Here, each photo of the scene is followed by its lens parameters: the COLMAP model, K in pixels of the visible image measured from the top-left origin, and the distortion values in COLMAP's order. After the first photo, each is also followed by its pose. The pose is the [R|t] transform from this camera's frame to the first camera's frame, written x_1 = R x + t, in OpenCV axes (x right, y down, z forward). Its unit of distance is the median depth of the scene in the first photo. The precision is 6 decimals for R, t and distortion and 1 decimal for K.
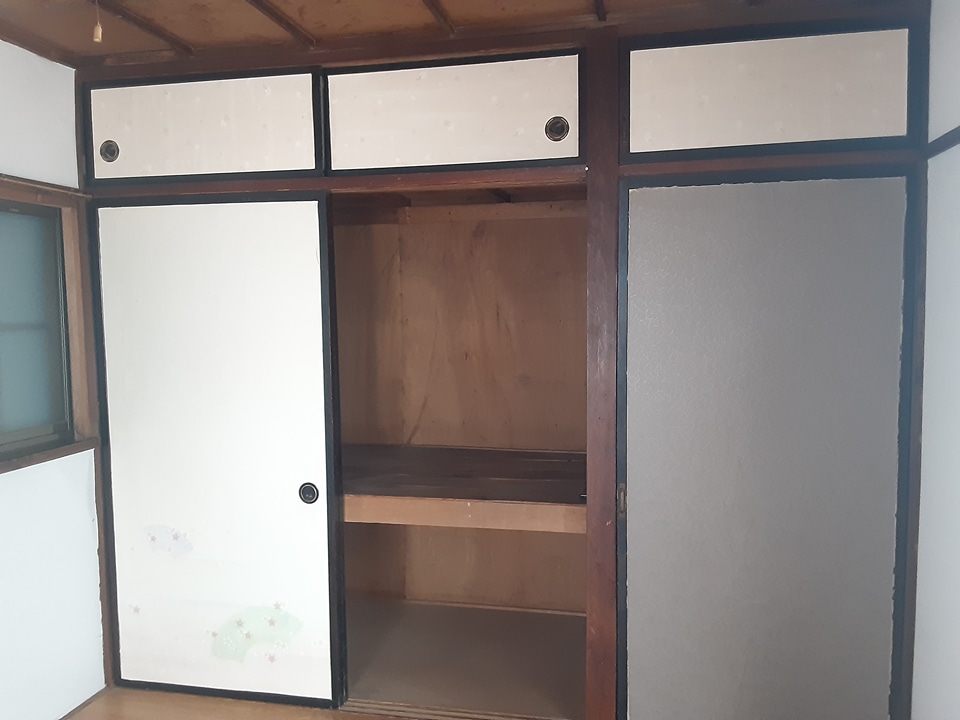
lens RADIAL K [[767.7, 0, 492.3], [0, 767.7, 353.4], [0, 0, 1]] dist [0.117679, -0.192415]
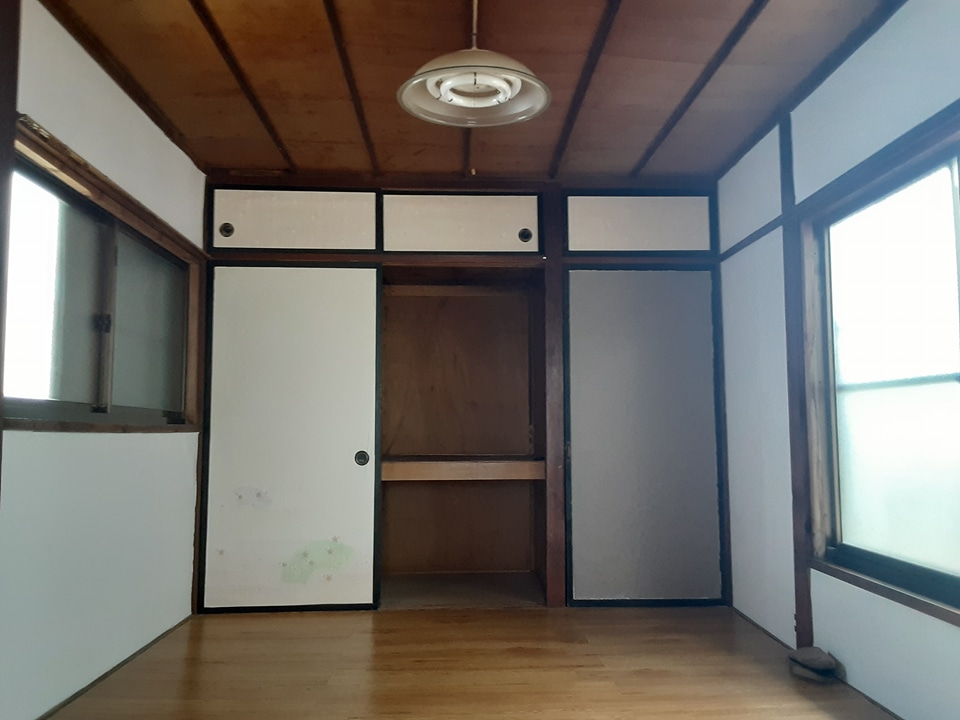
lens RADIAL K [[767.7, 0, 492.3], [0, 767.7, 353.4], [0, 0, 1]] dist [0.117679, -0.192415]
pose [[0.964154, 0.033390, 0.263233, -0.404938], [0.011778, 0.985688, -0.168169, 0.241351], [-0.265081, 0.165241, 0.949962, -0.531471]]
